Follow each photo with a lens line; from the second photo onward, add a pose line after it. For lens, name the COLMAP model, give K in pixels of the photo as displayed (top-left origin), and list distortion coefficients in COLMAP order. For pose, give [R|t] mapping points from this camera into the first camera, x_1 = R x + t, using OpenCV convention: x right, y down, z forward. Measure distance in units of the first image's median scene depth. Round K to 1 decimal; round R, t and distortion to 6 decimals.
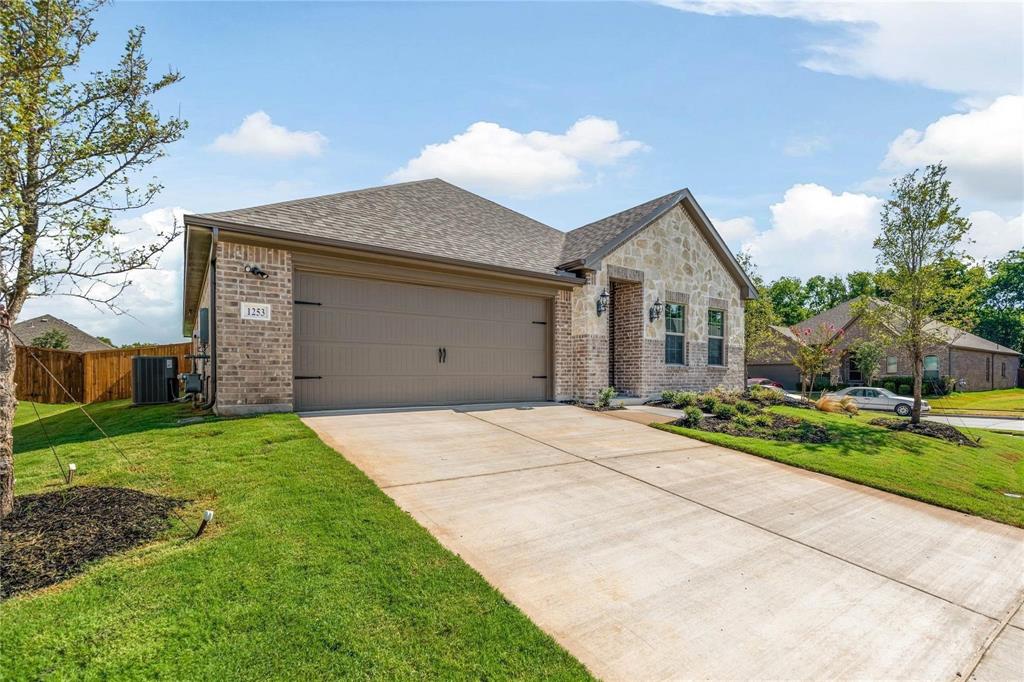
lens RADIAL K [[476.0, 0, 511.8], [0, 476.0, 385.0], [0, 0, 1]] dist [0.000828, 0.000015]
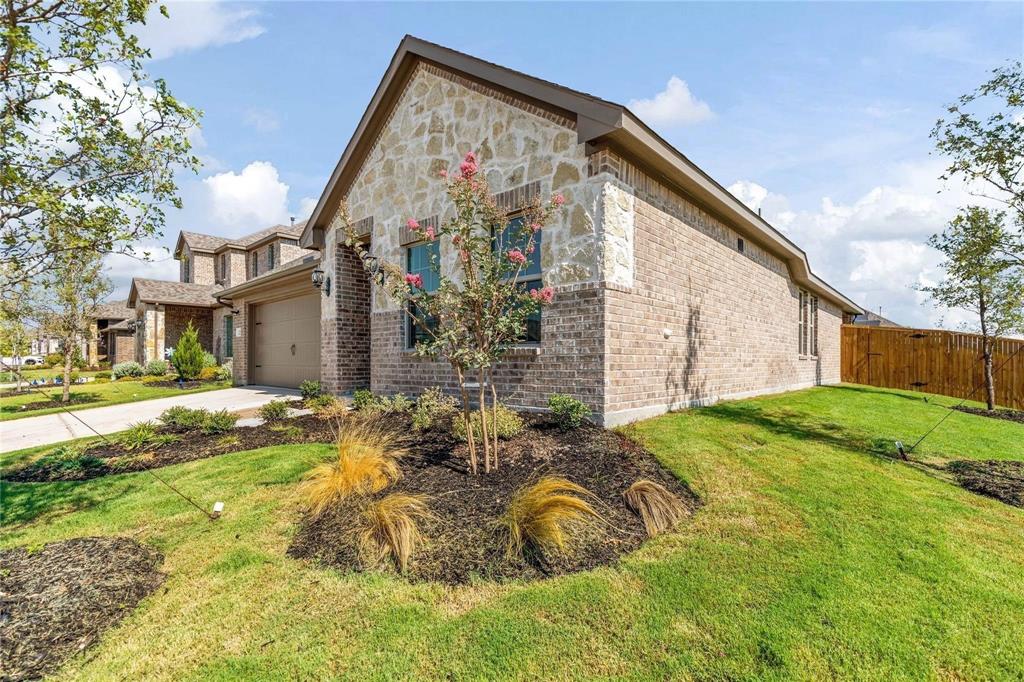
lens RADIAL K [[464.4, 0, 520.9], [0, 464.4, 356.6], [0, 0, 1]] dist [0.003505, 0.000570]
pose [[0.225111, -0.001399, -0.974332, 0.929207], [-0.002586, 0.999995, -0.002033, -0.032429], [0.974330, 0.002977, 0.225106, 1.004323]]
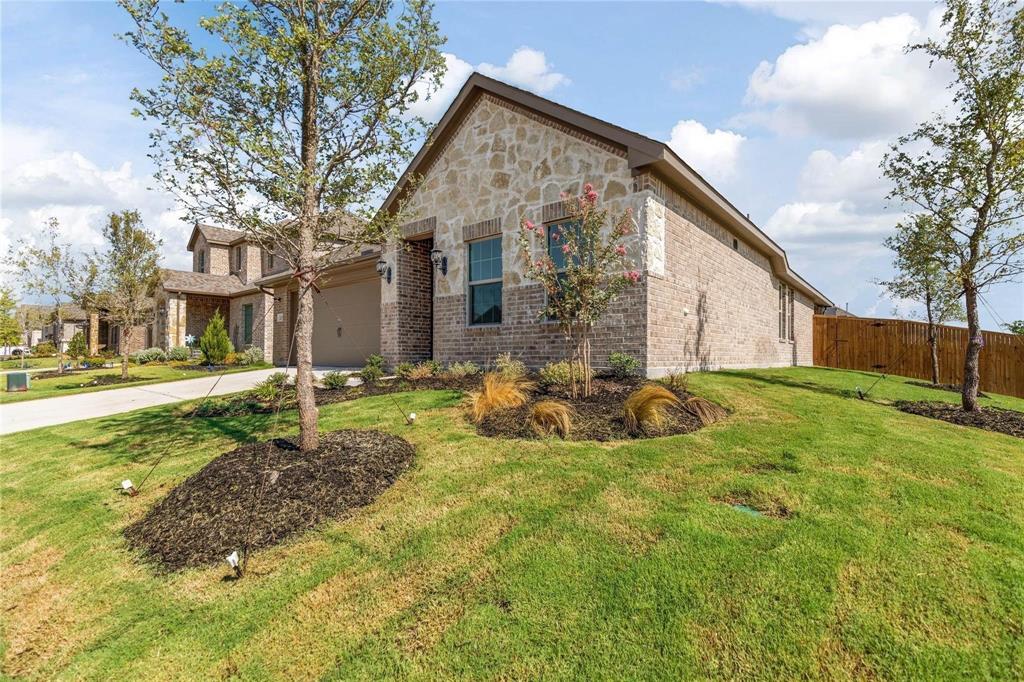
lens RADIAL K [[461.1, 0, 523.0], [0, 461.1, 345.4], [0, 0, 1]] dist [0.003620, 0.000099]
pose [[0.268659, -0.013522, -0.963140, 1.029585], [-0.004630, 0.999872, -0.015330, -0.002677], [0.963224, 0.008578, 0.268562, 0.885509]]
